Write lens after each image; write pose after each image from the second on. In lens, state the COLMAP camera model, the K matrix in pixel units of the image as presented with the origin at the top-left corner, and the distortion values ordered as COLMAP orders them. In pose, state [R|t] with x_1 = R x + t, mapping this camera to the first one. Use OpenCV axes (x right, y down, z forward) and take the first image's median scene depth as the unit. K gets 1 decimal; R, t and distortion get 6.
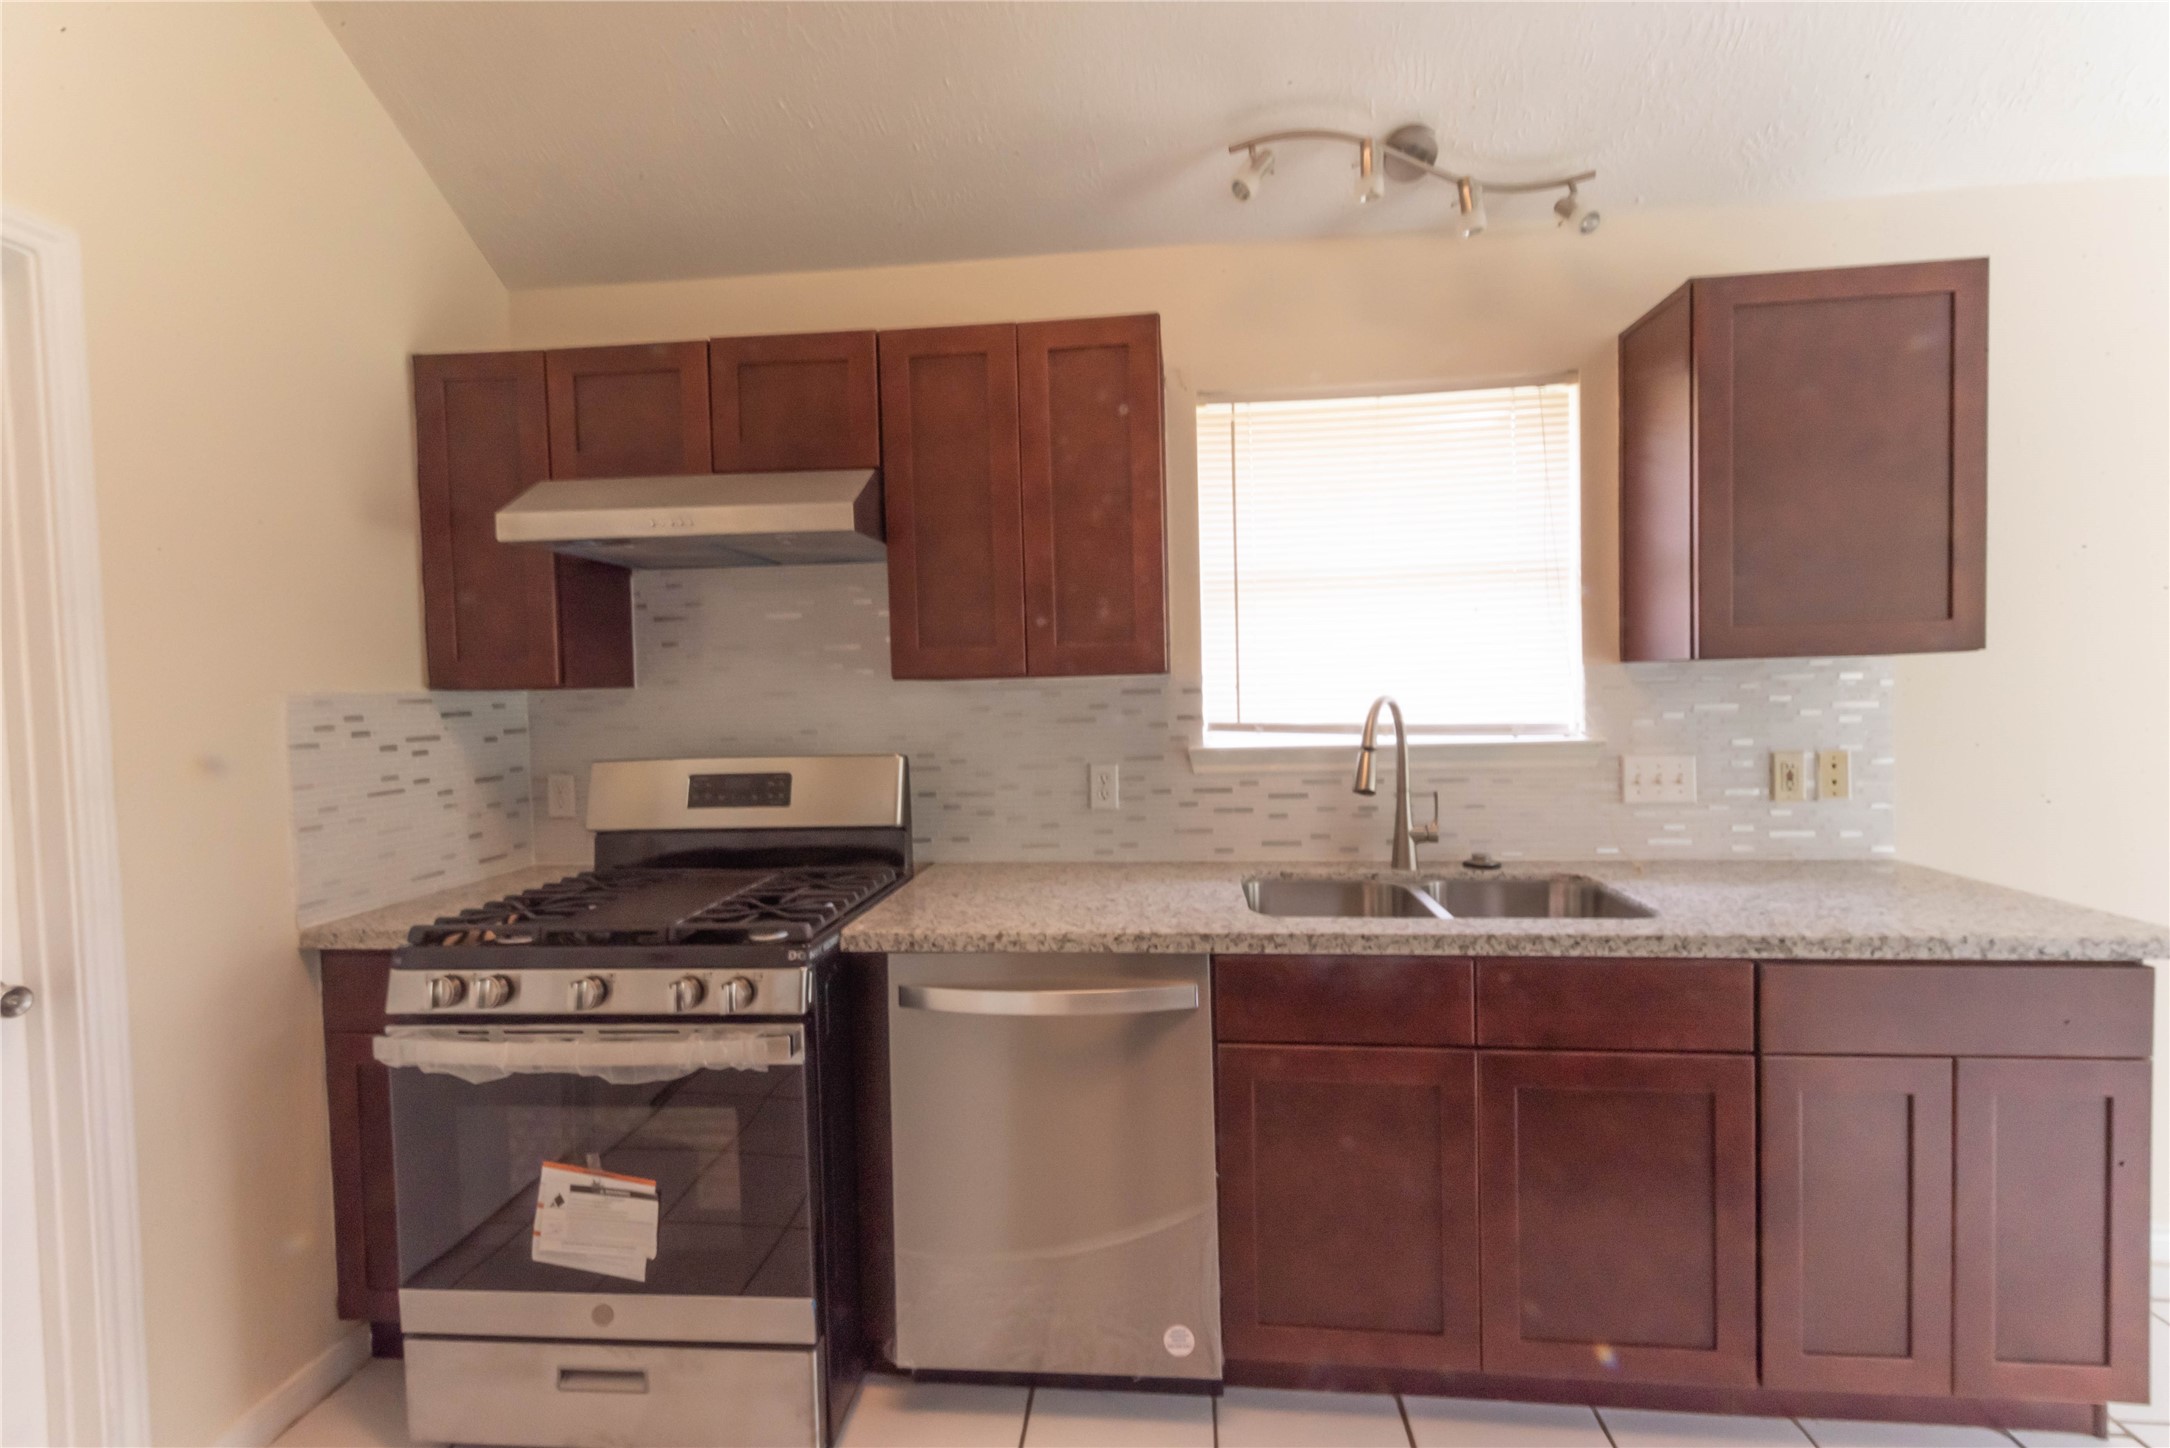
lens RADIAL K [[930.6, 0, 1091.8], [0, 930.6, 720.4], [0, 0, 1]] dist [0.018025, -0.004318]
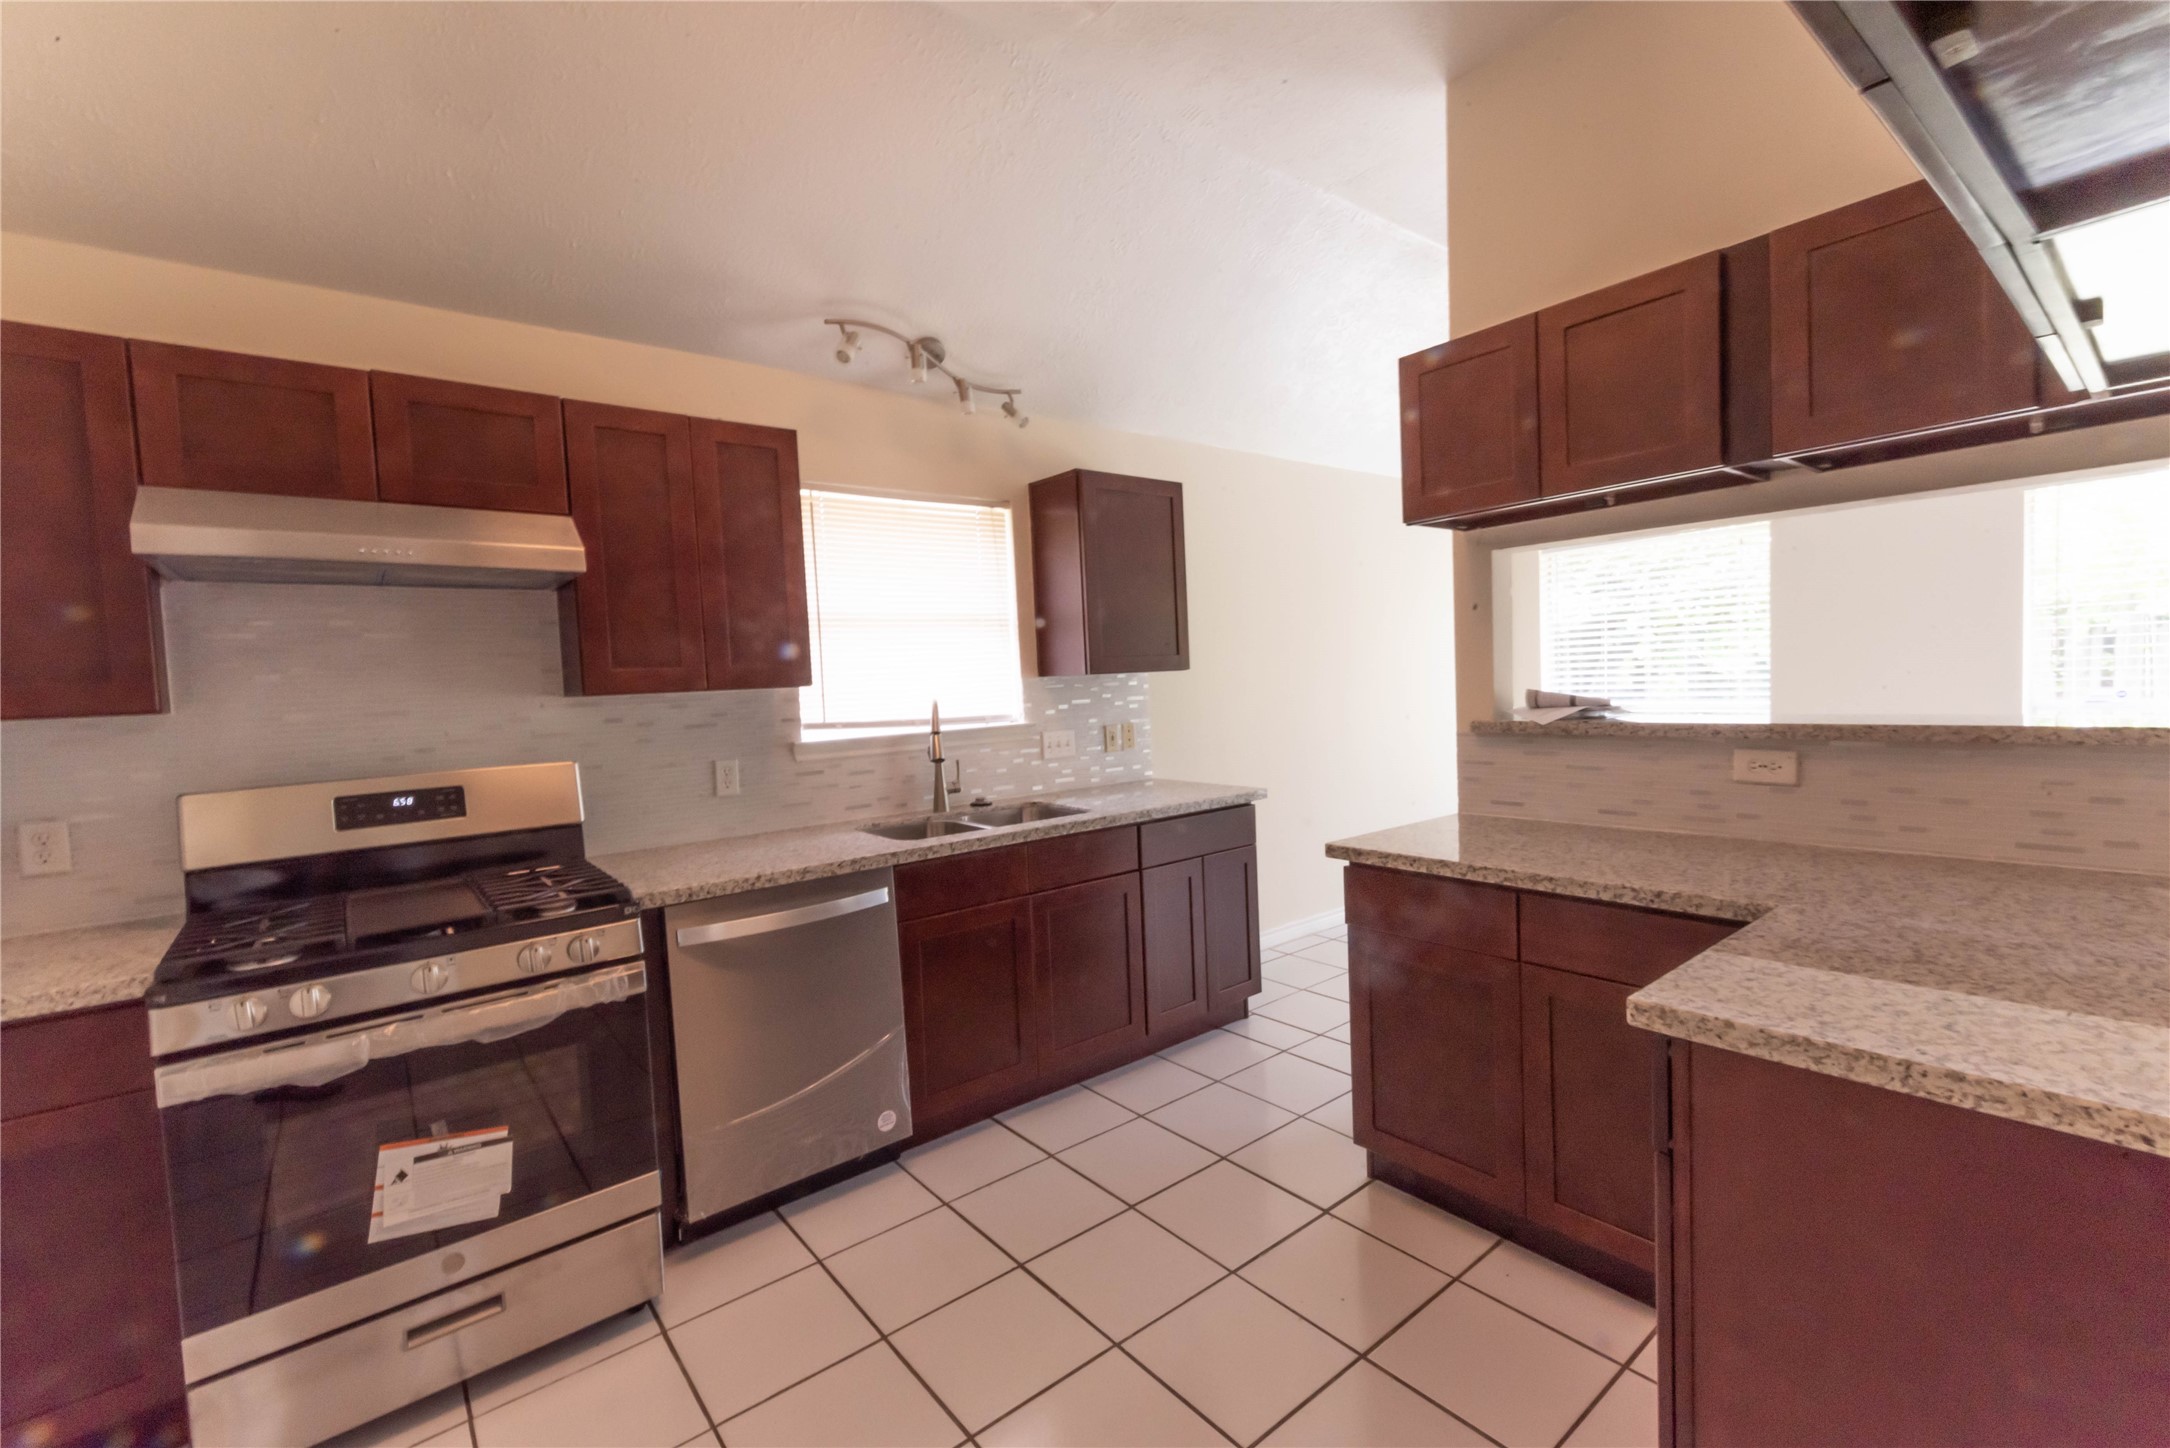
lens RADIAL K [[923.9, 0, 1090.5], [0, 923.9, 720.6], [0, 0, 1]] dist [0.016791, -0.004223]
pose [[0.715423, -0.040900, 0.697493, -0.619370], [0.051389, 0.998662, 0.005851, 0.014382], [-0.696799, 0.031658, 0.716567, -0.300584]]
